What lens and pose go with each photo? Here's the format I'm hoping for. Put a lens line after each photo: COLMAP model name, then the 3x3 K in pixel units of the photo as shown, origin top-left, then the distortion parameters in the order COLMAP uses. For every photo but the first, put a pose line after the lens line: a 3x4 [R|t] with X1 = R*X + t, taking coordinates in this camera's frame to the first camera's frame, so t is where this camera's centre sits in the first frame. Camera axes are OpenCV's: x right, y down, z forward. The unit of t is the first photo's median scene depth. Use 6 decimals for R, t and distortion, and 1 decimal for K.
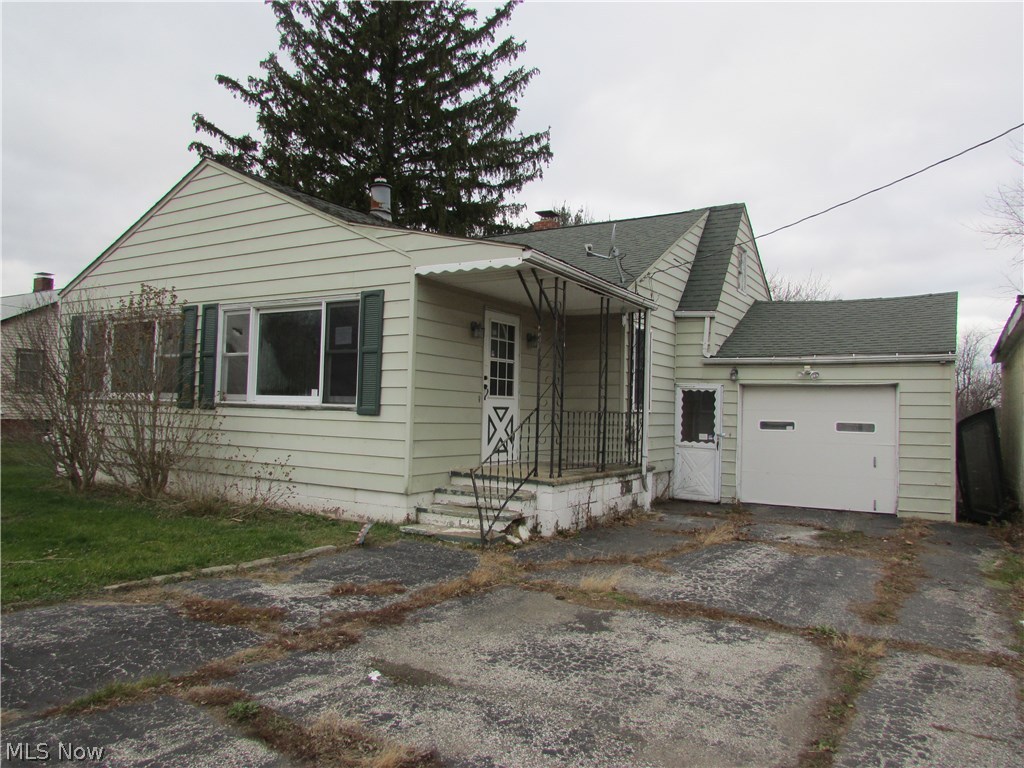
lens RADIAL K [[715.9, 0, 512.0], [0, 715.9, 384.0], [0, 0, 1]] dist [-0.004182, -0.001648]
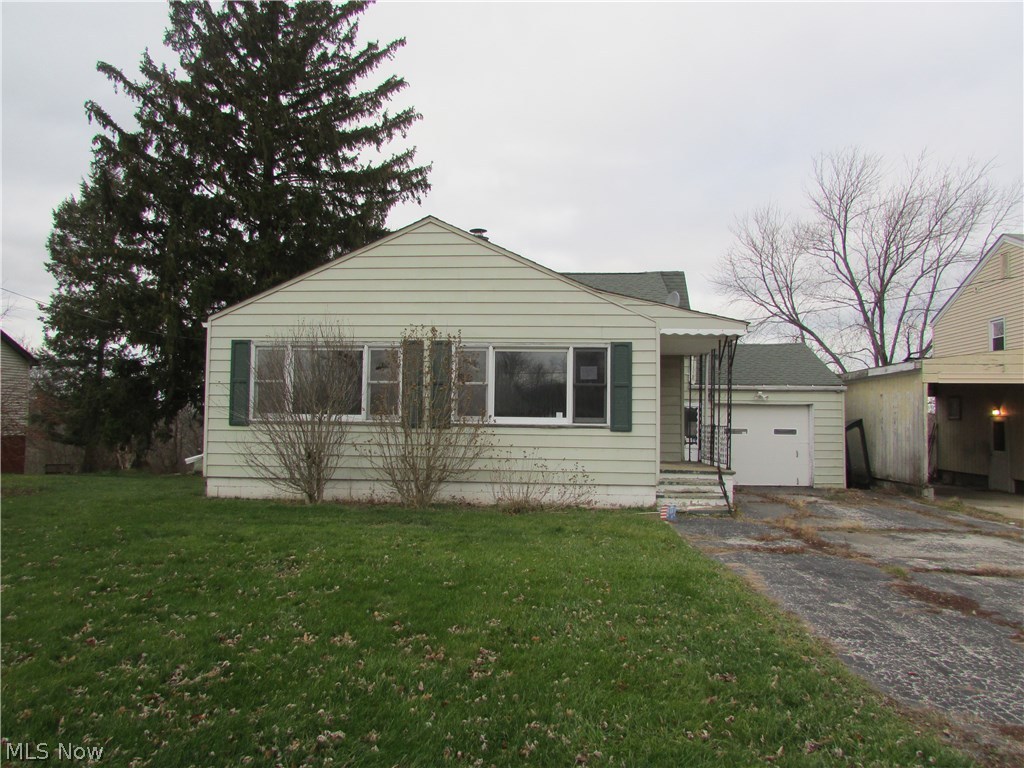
lens RADIAL K [[736.6, 0, 512.0], [0, 736.6, 384.0], [0, 0, 1]] dist [-0.076552, -0.002337]
pose [[0.891332, 0.010722, 0.453225, -0.909893], [-0.009025, 0.999942, -0.005906, -0.033907], [-0.453262, 0.001174, 0.891377, -0.158141]]
